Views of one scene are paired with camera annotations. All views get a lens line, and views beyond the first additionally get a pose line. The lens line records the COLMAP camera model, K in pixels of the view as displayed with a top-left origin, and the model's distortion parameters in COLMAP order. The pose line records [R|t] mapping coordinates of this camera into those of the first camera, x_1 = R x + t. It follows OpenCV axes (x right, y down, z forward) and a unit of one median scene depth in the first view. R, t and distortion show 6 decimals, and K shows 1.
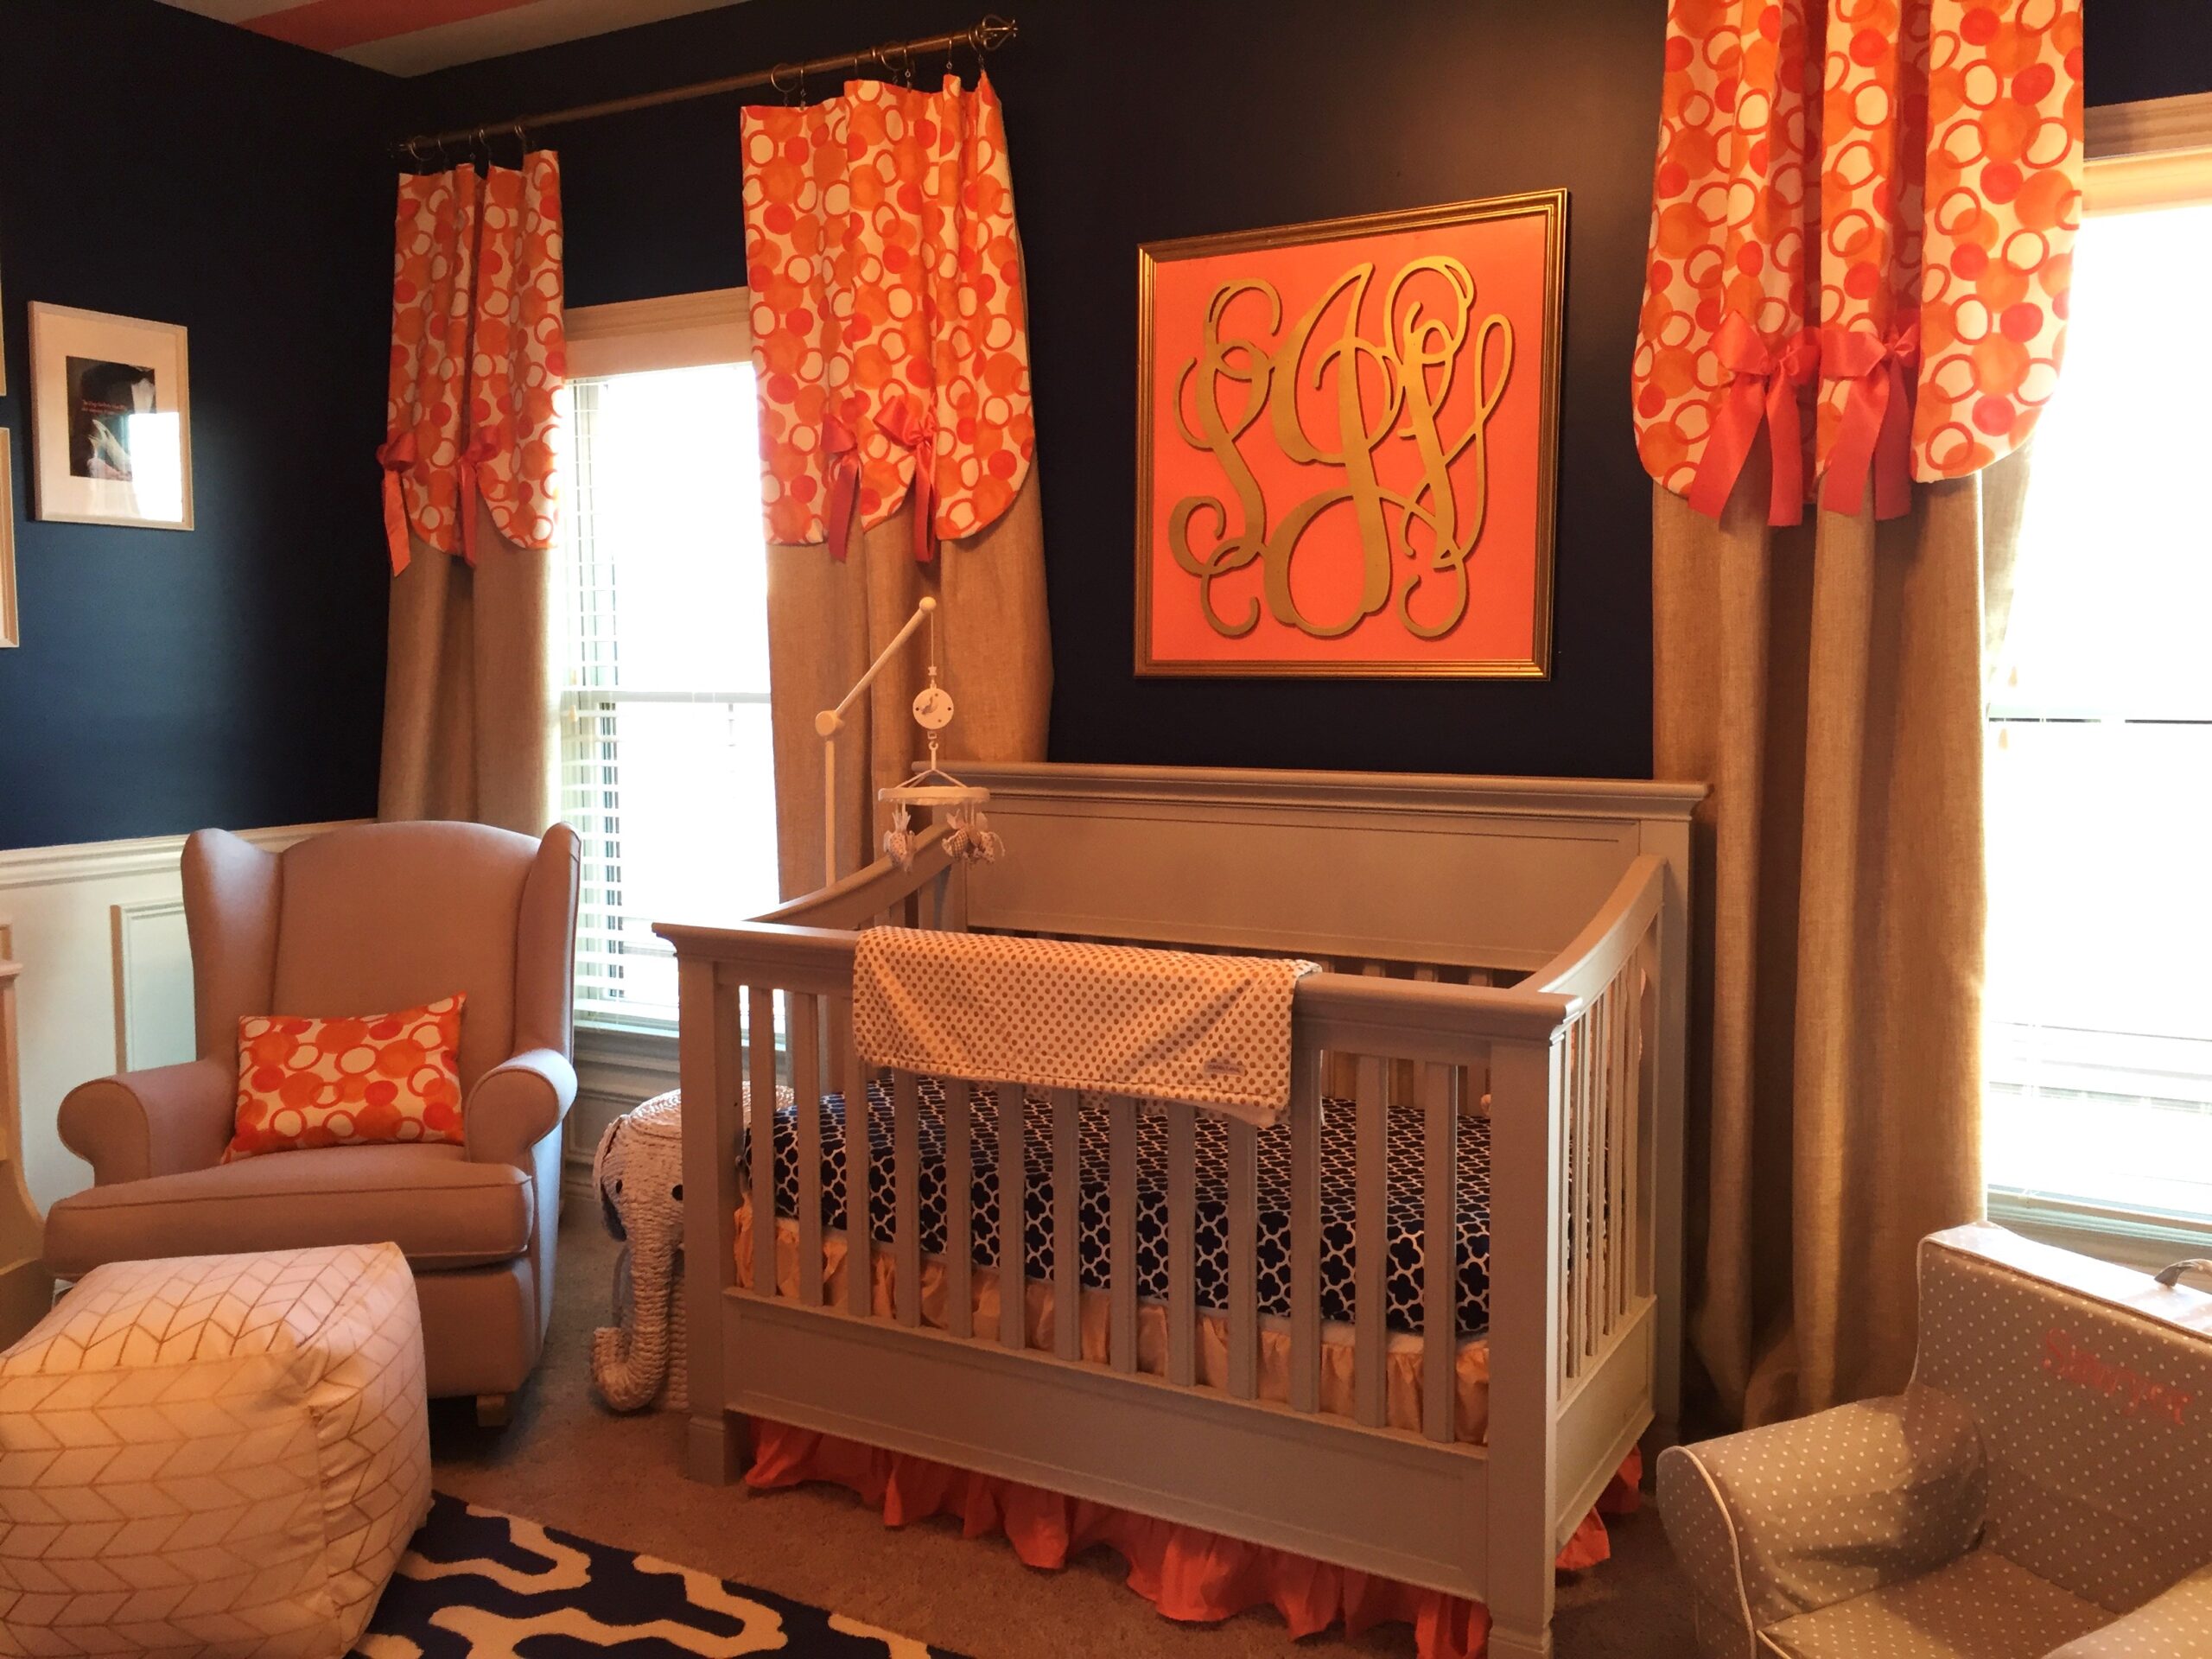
lens RADIAL K [[1875.1, 0, 1105.4], [0, 1875.1, 826.7], [0, 0, 1]] dist [0.087917, -0.107542]
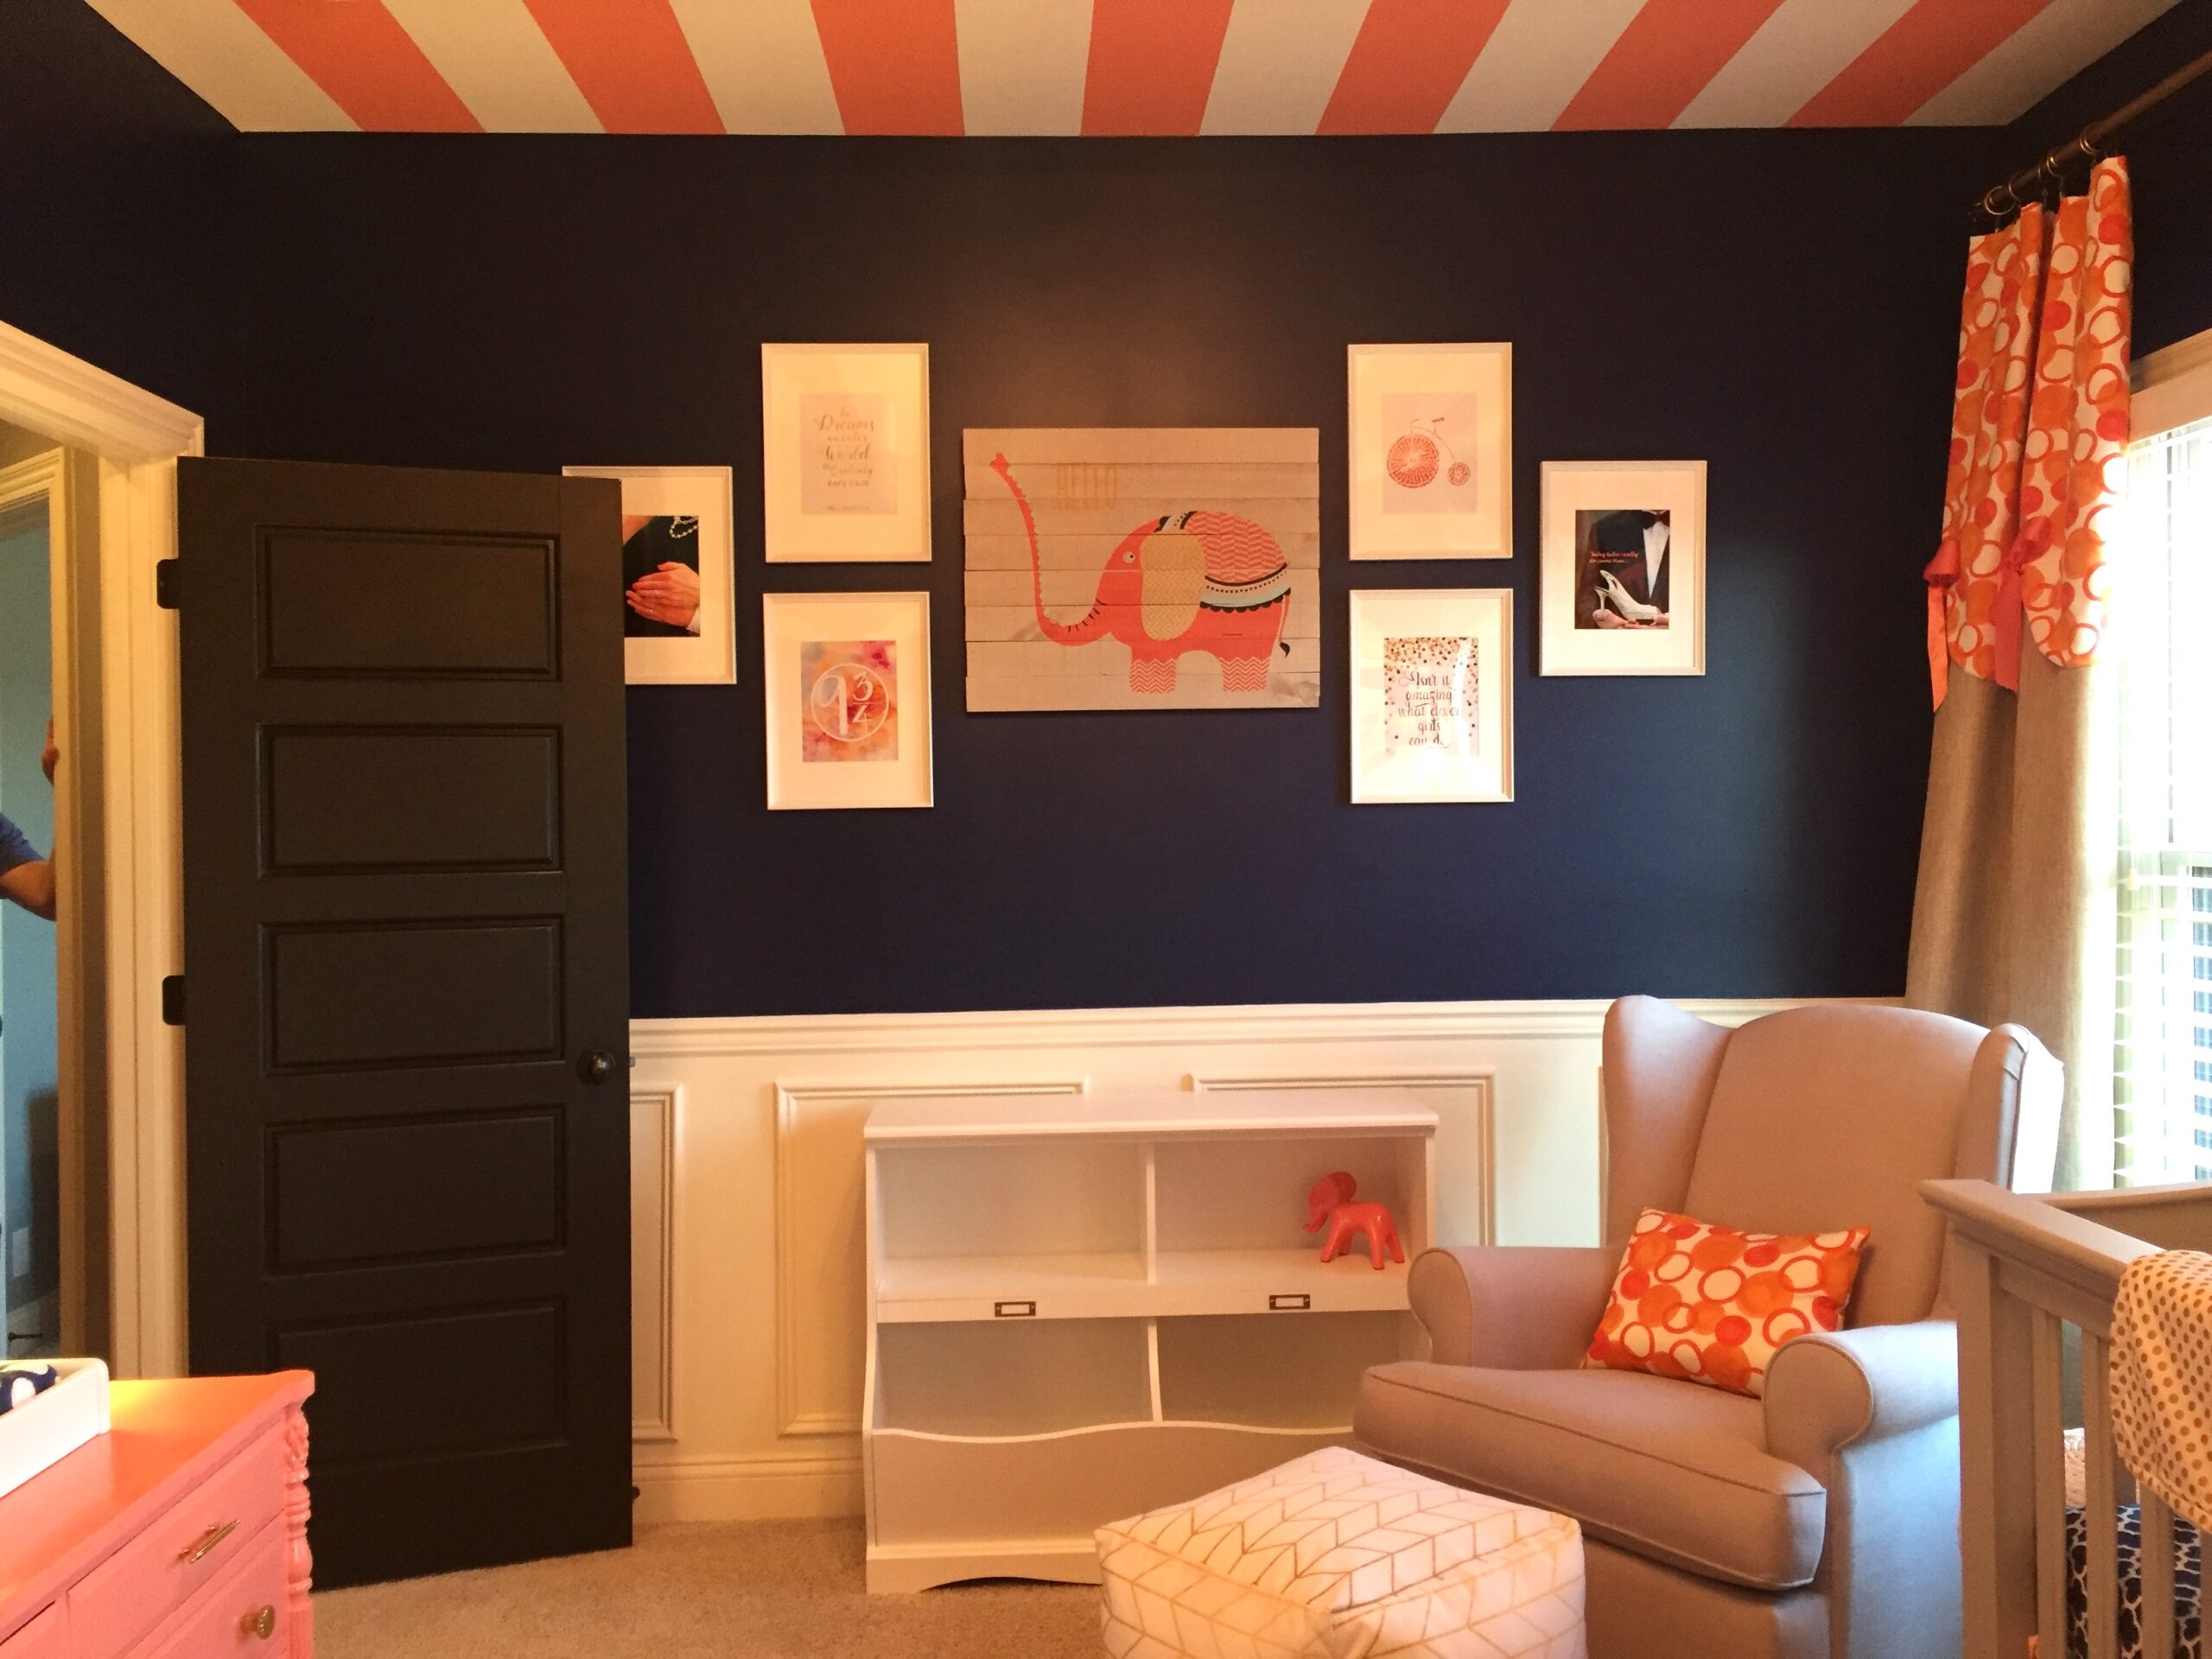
lens RADIAL K [[1875.1, 0, 1100.7], [0, 1875.1, 823.5], [0, 0, 1]] dist [0.087917, -0.107542]
pose [[0.530311, 0.001691, -0.847802, 0.172722], [-0.068670, 0.996798, -0.040966, -0.027673], [0.845018, 0.079943, 0.528729, 0.299640]]
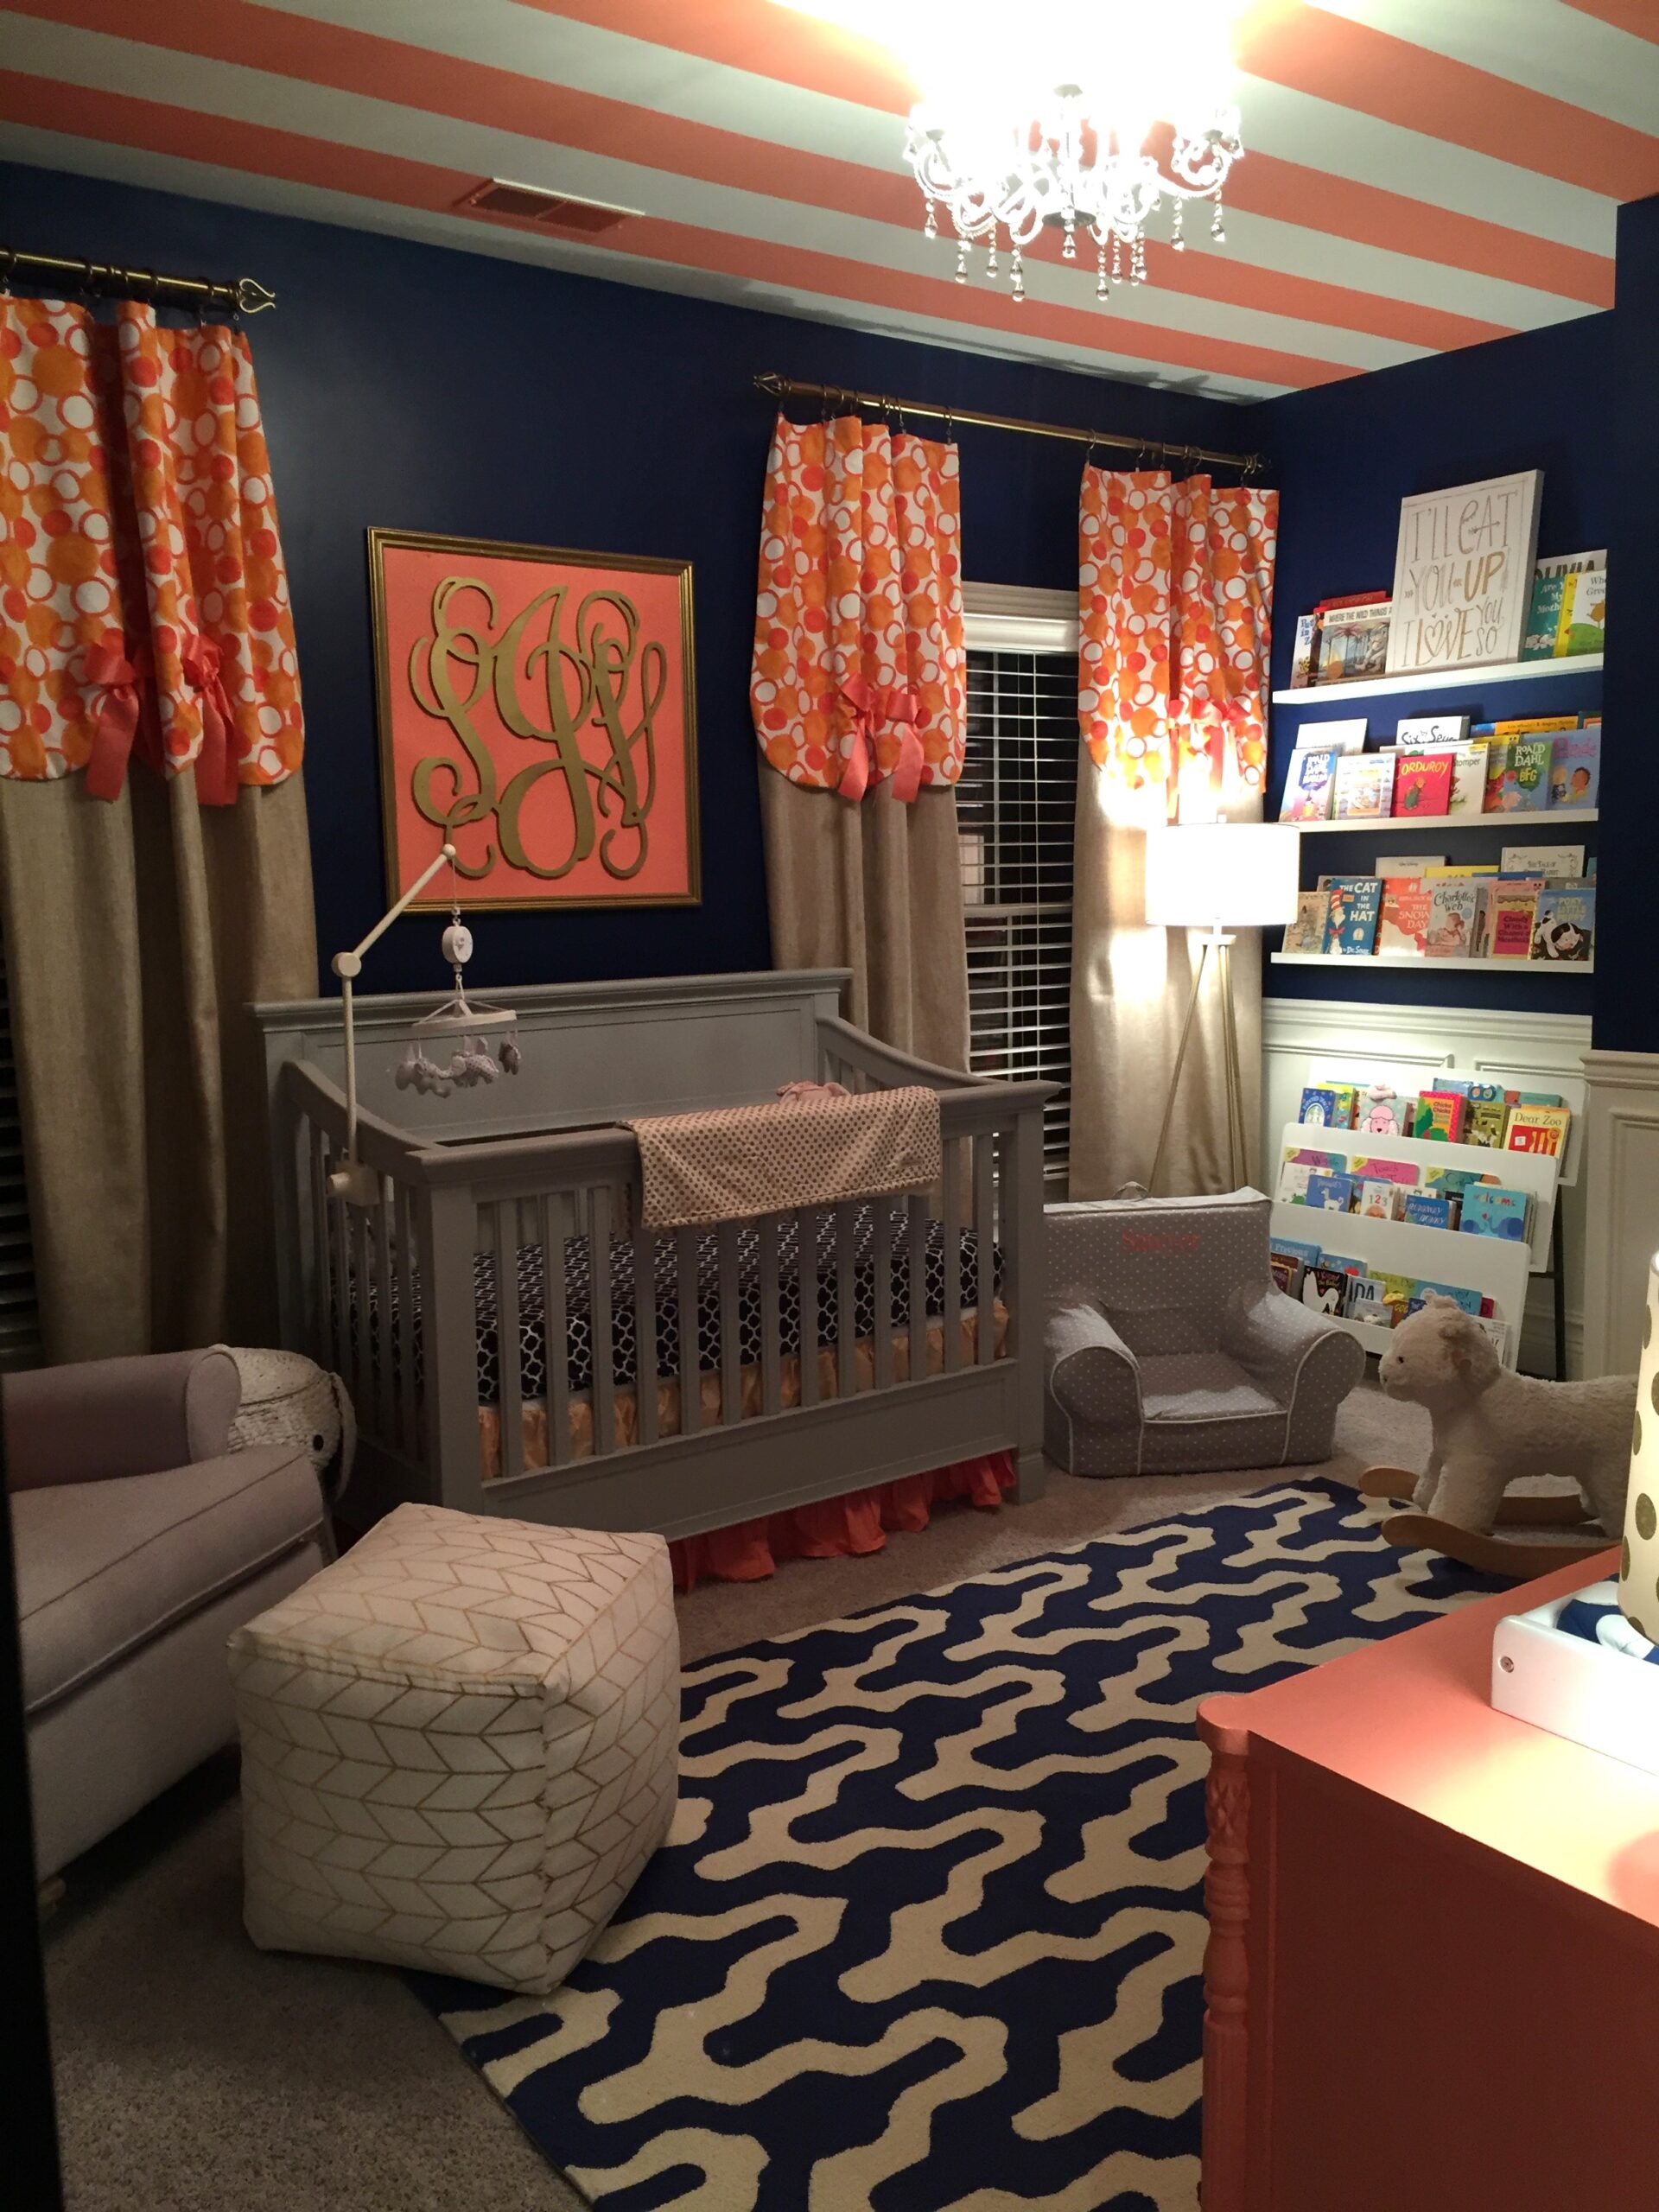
lens RADIAL K [[1875.1, 0, 835.8], [0, 1875.1, 1103.4], [0, 0, 1]] dist [0.087917, -0.107542]
pose [[0.386506, -0.118988, 0.914579, -0.939122], [0.103811, 0.990954, 0.085053, -0.036908], [-0.916426, 0.062070, 0.395362, 0.323055]]
